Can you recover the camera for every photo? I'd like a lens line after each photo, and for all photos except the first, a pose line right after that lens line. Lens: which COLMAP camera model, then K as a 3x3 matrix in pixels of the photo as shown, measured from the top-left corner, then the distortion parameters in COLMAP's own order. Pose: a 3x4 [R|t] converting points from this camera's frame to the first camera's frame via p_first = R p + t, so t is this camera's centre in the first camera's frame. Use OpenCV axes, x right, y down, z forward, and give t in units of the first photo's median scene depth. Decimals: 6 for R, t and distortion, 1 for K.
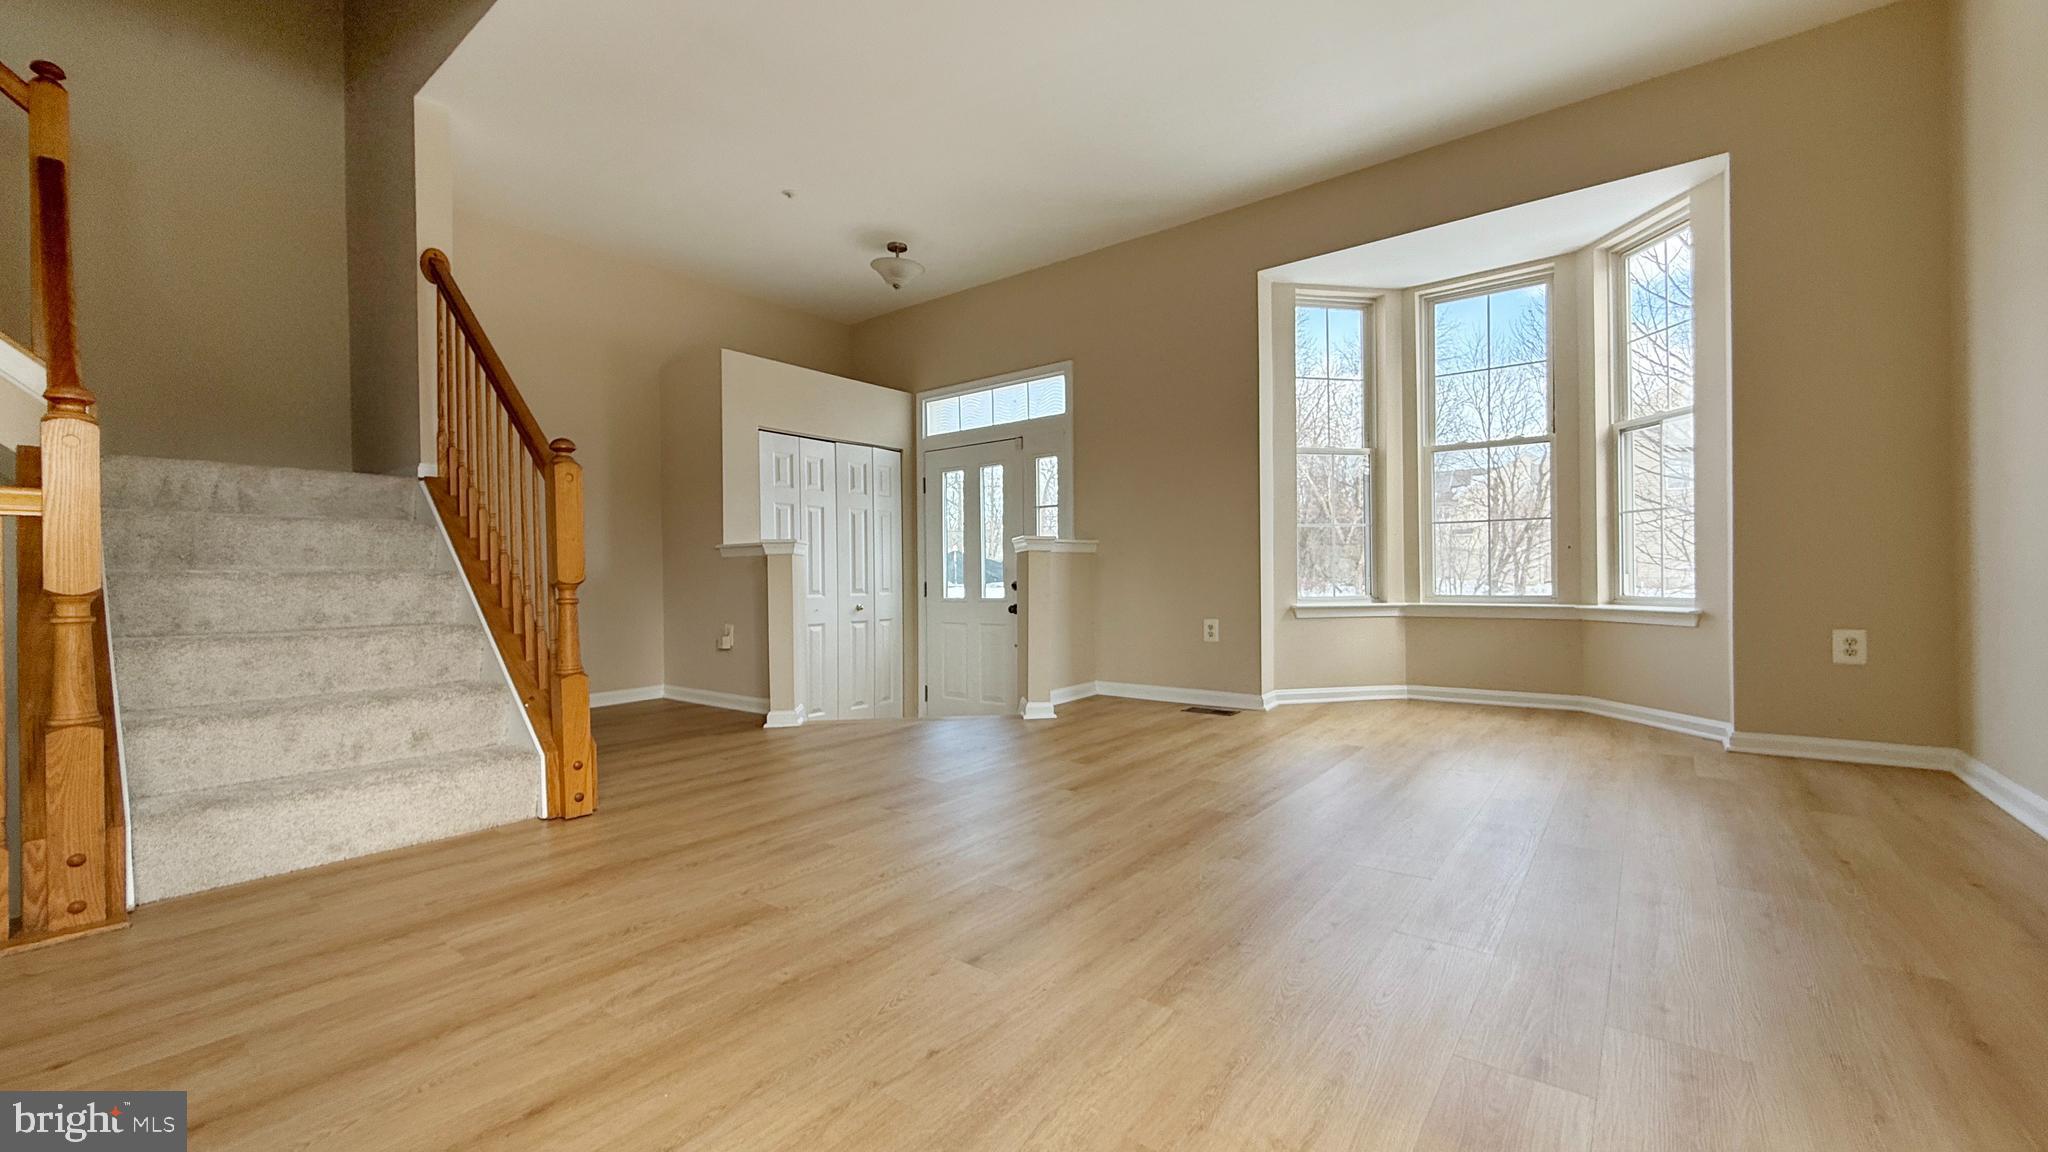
lens RADIAL K [[801.3, 0, 1043.7], [0, 801.3, 599.4], [0, 0, 1]] dist [-0.001596, -0.000405]
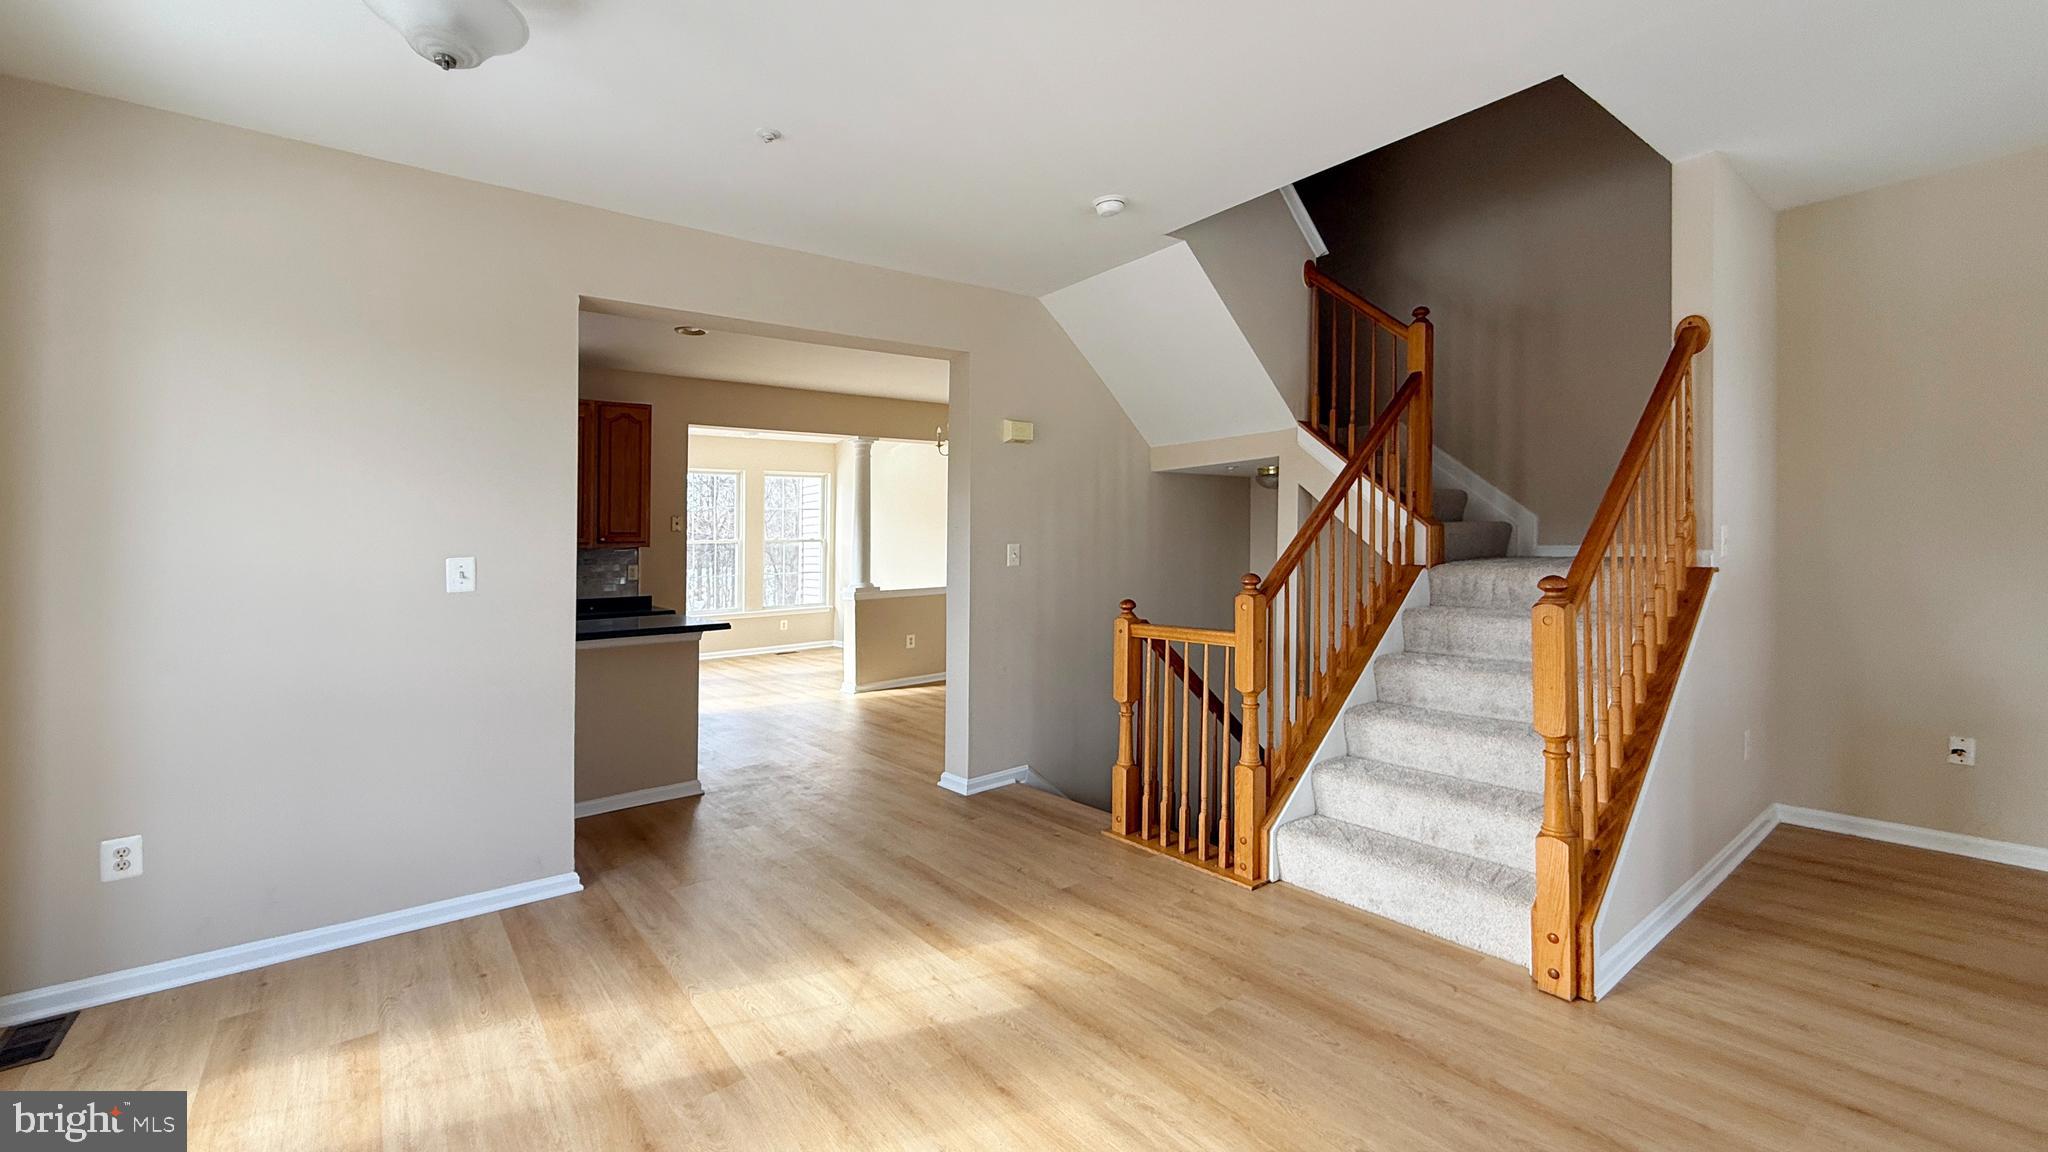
lens RADIAL K [[840.7, 0, 1024.2], [0, 840.7, 528.2], [0, 0, 1]] dist [-0.000687, -0.000061]
pose [[-0.249836, 0.014873, -0.968174, 0.424441], [-0.010507, 0.999782, 0.018070, -0.235302], [0.968231, 0.014687, -0.249626, 0.577017]]
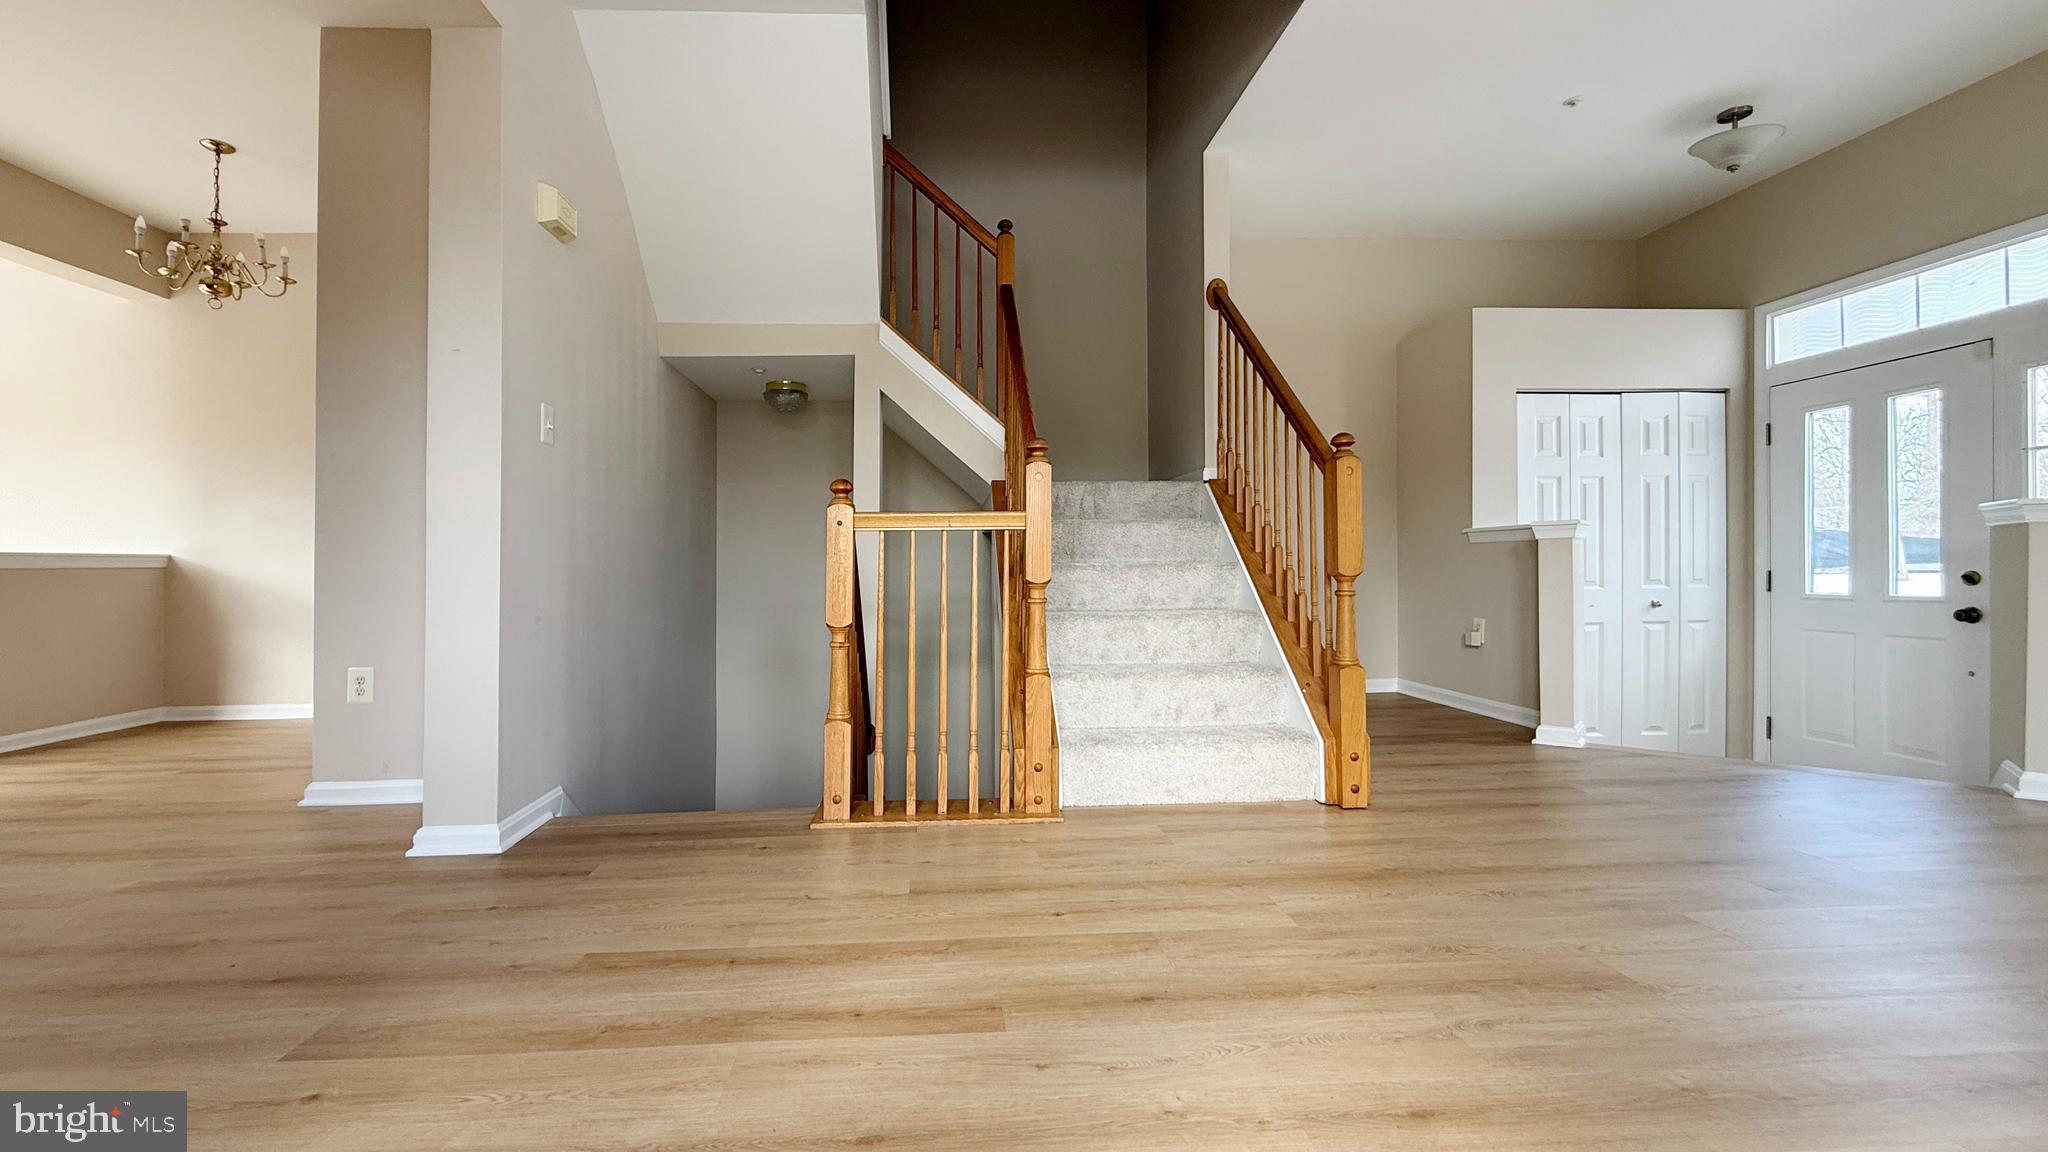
lens RADIAL K [[842.4, 0, 974.6], [0, 842.4, 576.9], [0, 0, 1]] dist [0.001132, 0.000060]
pose [[0.647744, 0.011882, -0.761765, -0.077481], [-0.017578, 0.999845, 0.000649, -0.009491], [0.761655, 0.012970, 0.647853, -0.045210]]
